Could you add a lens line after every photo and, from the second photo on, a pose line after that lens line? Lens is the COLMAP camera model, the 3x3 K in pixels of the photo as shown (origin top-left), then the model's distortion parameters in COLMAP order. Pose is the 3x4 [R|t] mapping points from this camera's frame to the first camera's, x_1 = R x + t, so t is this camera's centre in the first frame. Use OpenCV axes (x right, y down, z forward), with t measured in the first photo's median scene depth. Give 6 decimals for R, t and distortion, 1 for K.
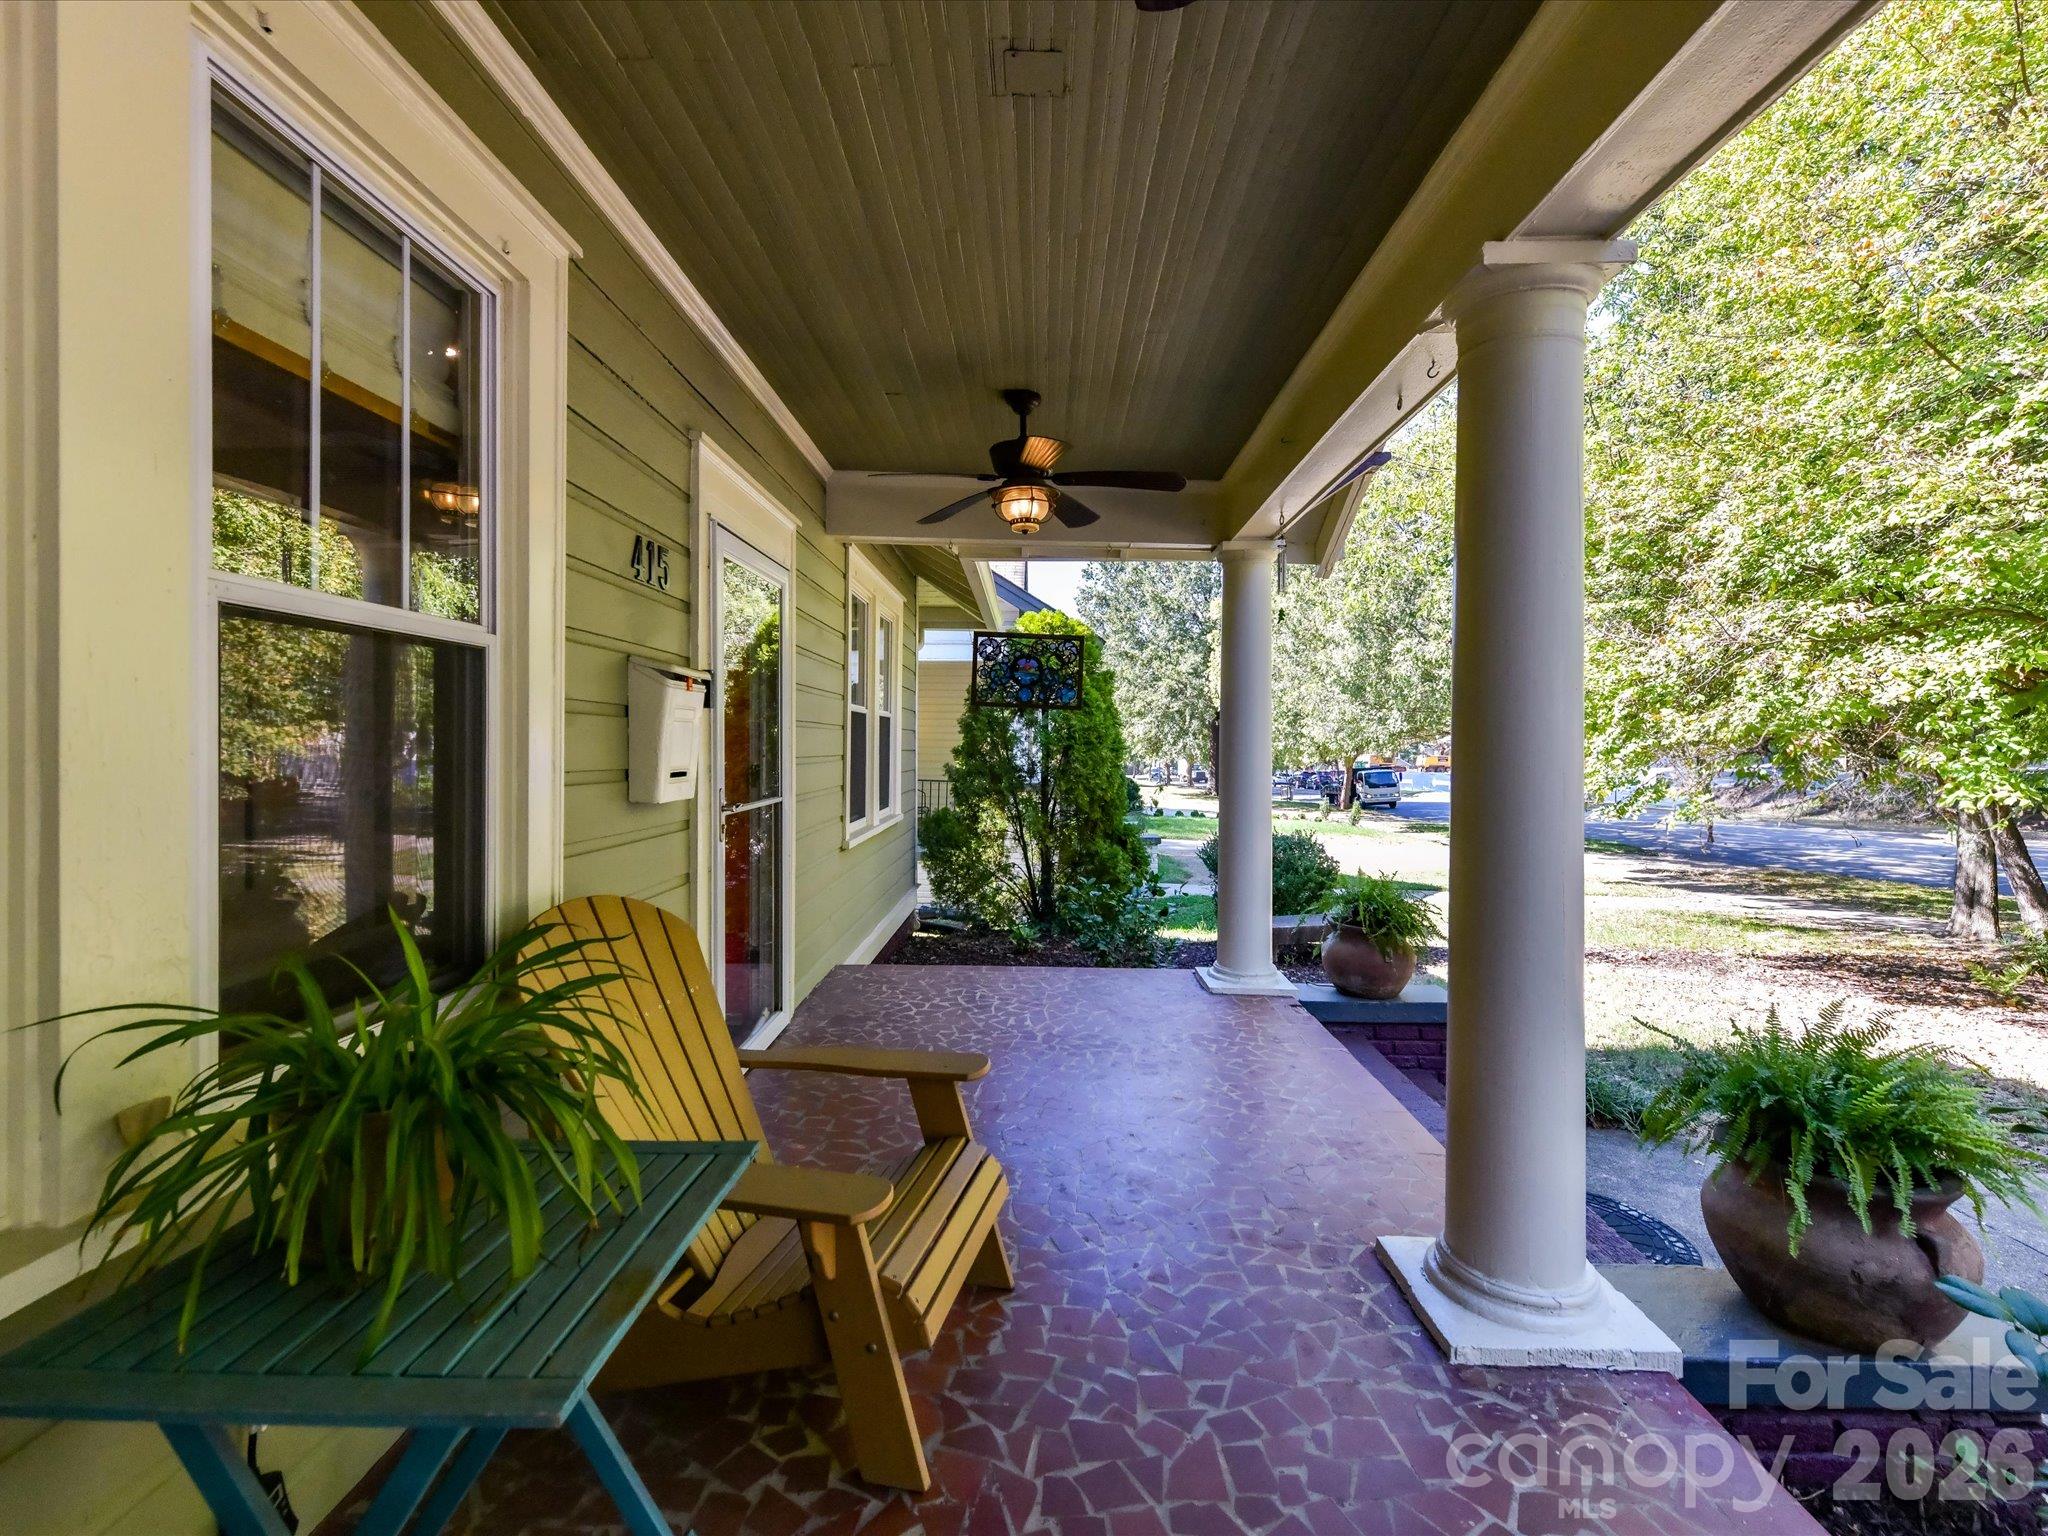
lens RADIAL K [[928.1, 0, 999.9], [0, 928.1, 760.1], [0, 0, 1]] dist [0.002094, -0.000254]
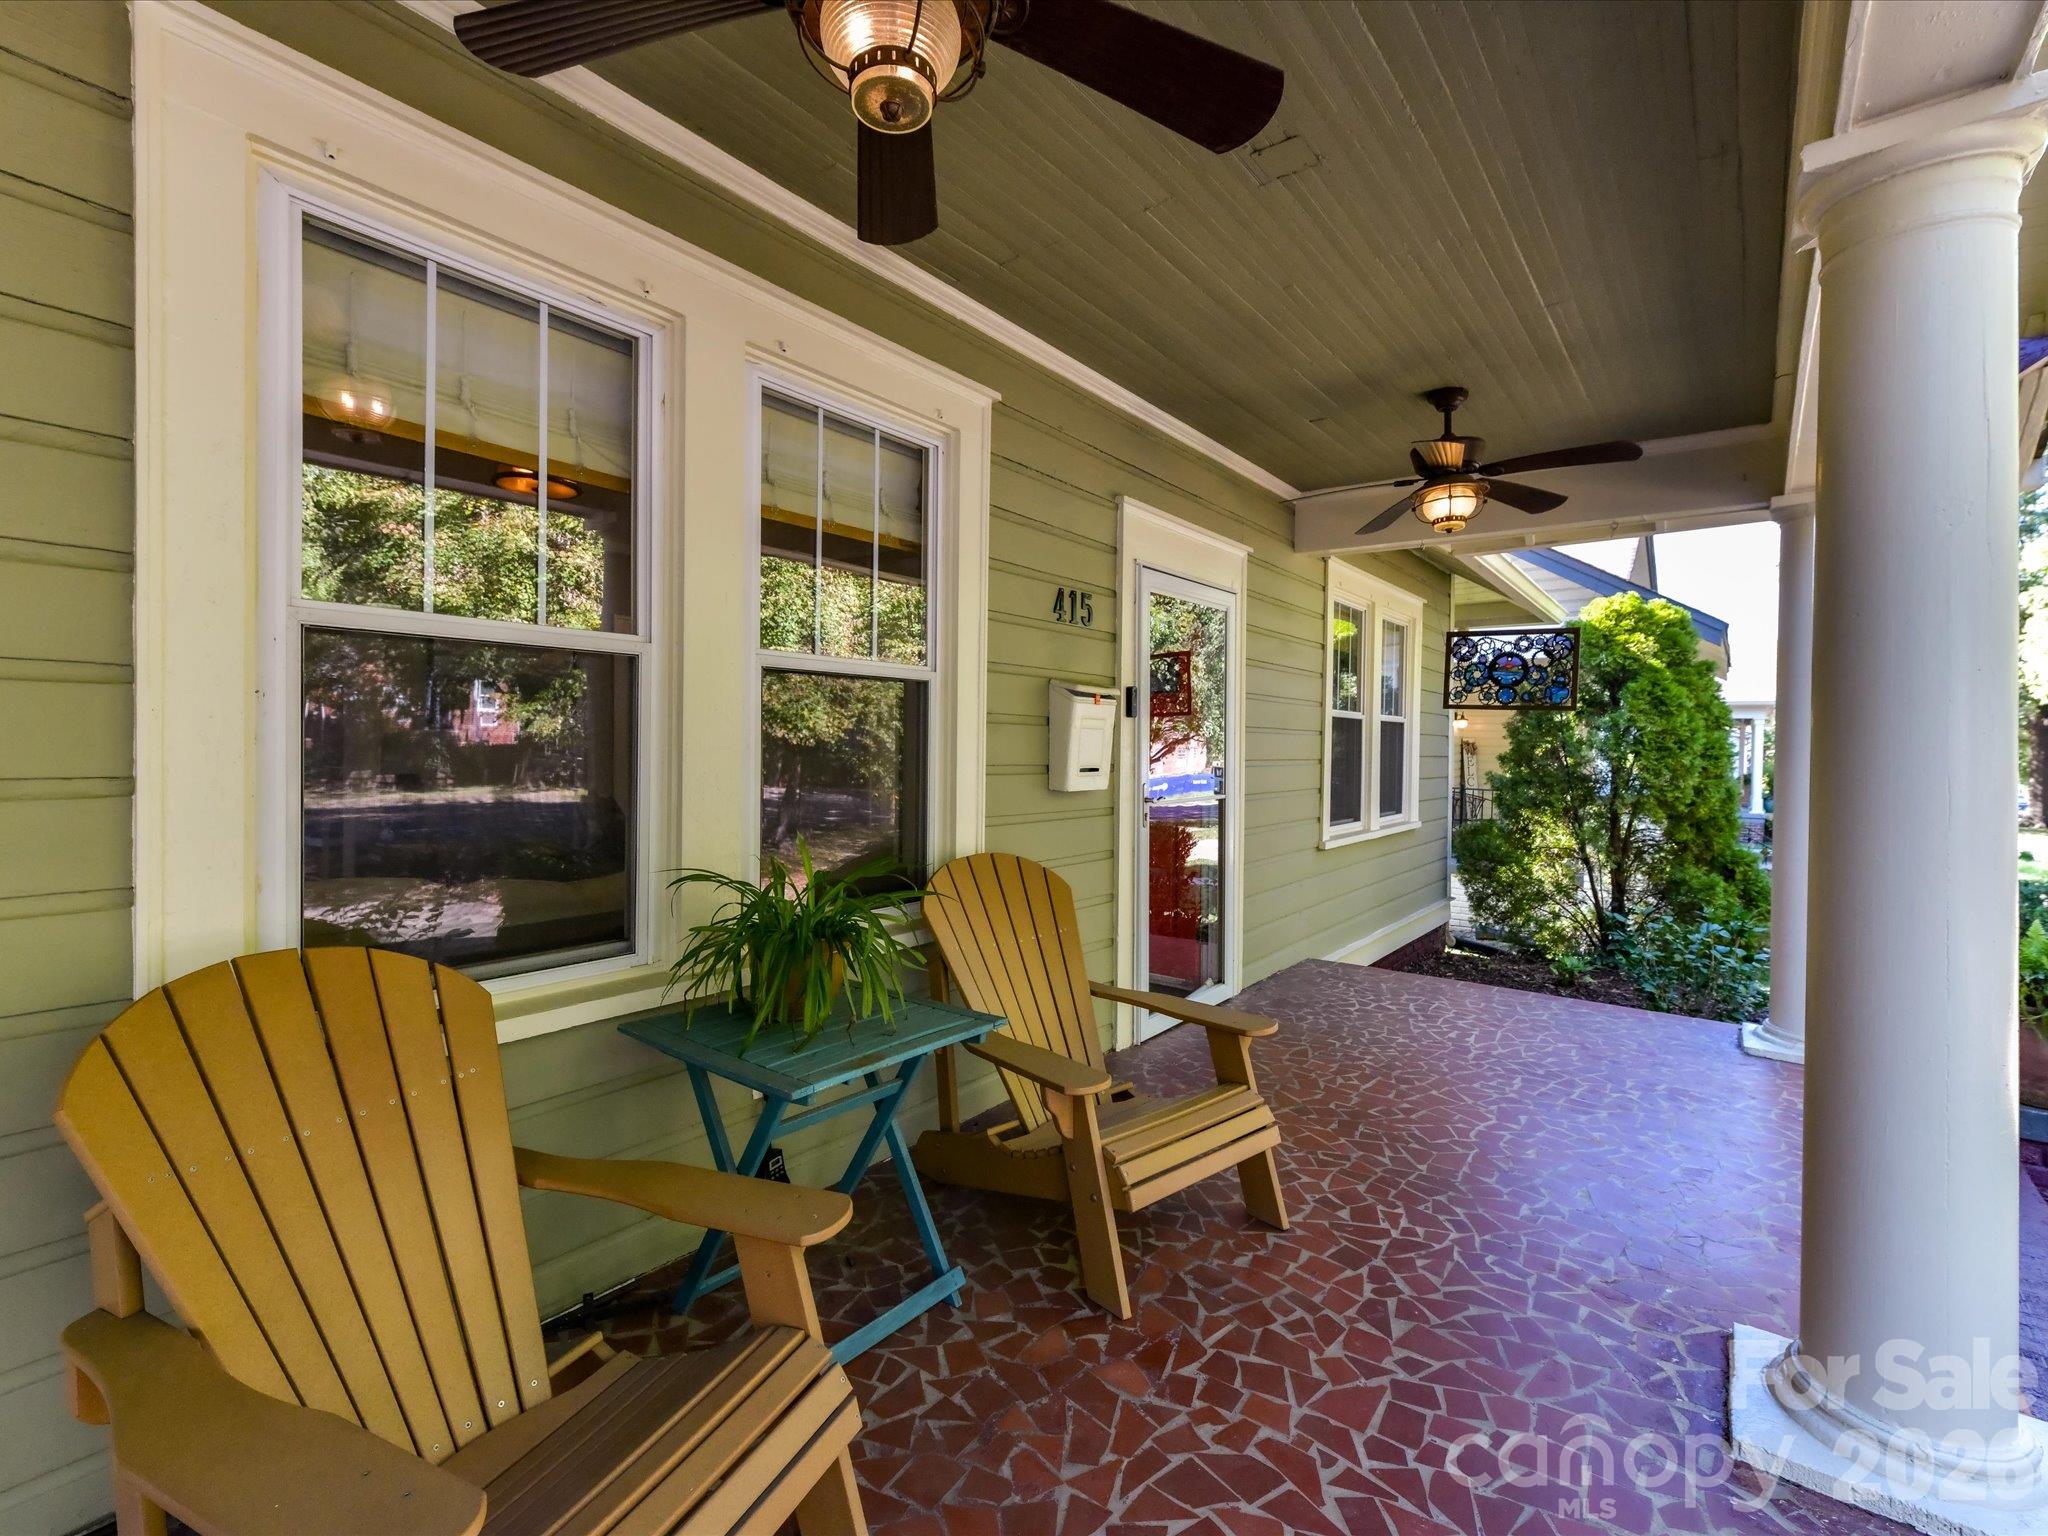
lens RADIAL K [[928.1, 0, 999.9], [0, 928.1, 760.1], [0, 0, 1]] dist [0.002094, -0.000254]
pose [[0.783491, 0.007233, -0.621360, 0.251489], [-0.013283, 0.999899, -0.005109, 0.007214], [0.621261, 0.012256, 0.783508, -0.056443]]
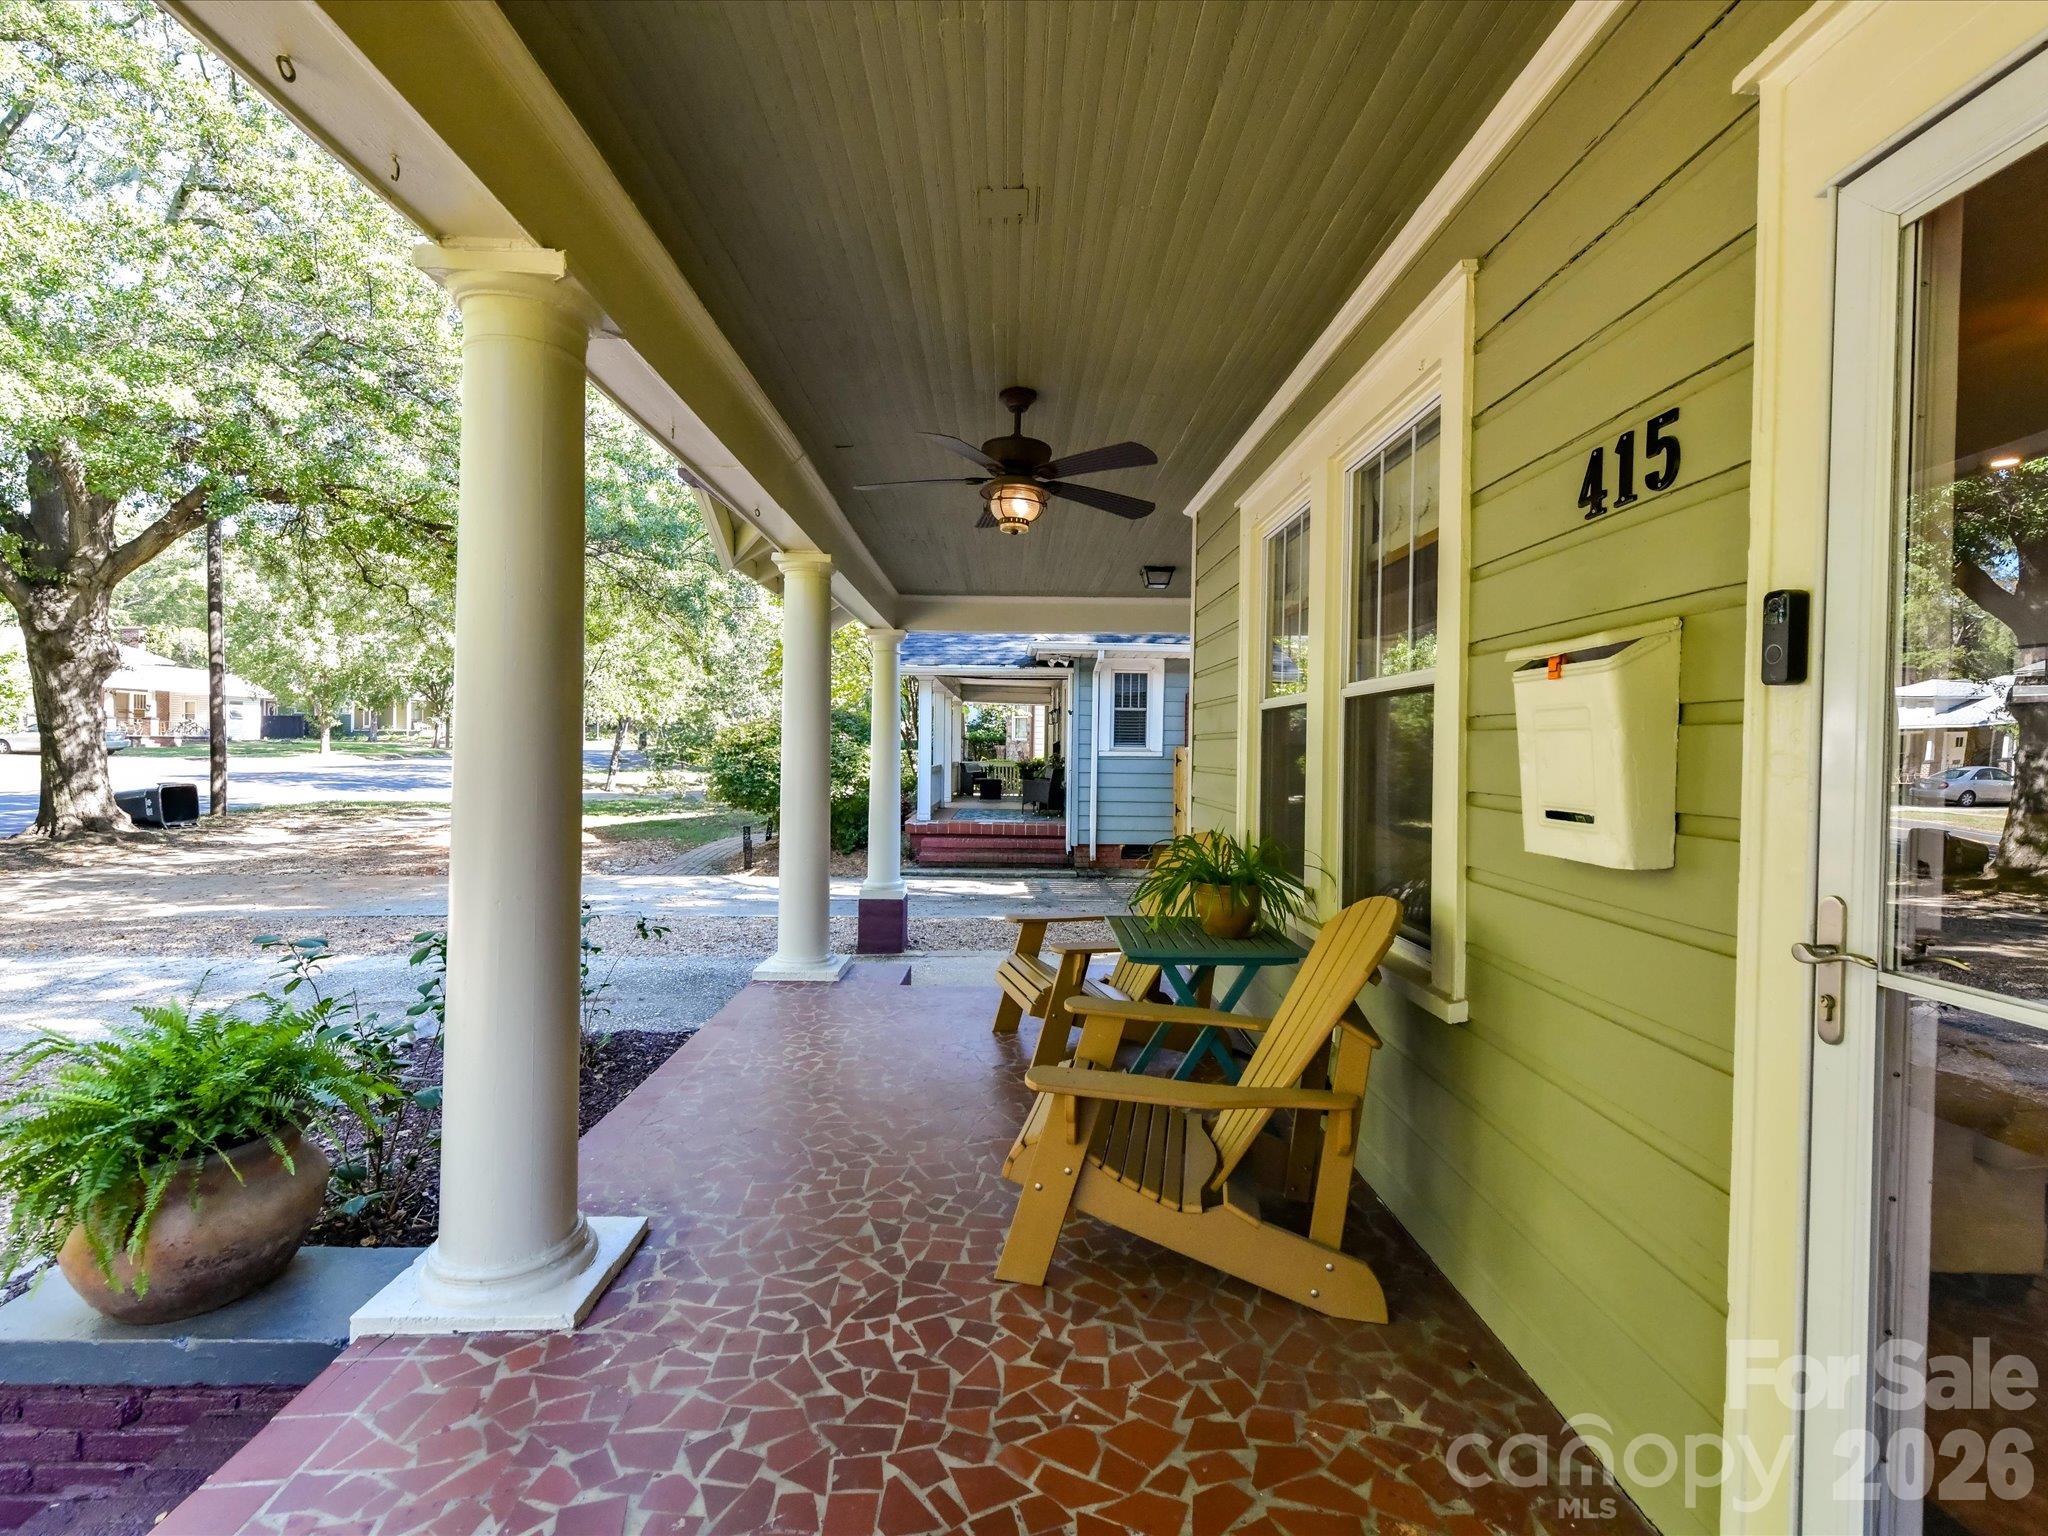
lens RADIAL K [[928.1, 0, 999.9], [0, 928.1, 760.1], [0, 0, 1]] dist [0.002094, -0.000254]
pose [[-0.999450, -0.033174, 0.000106, 0.018604], [-0.033151, 0.998858, 0.034401, -0.020985], [-0.001247, 0.034378, -0.999408, 1.149728]]
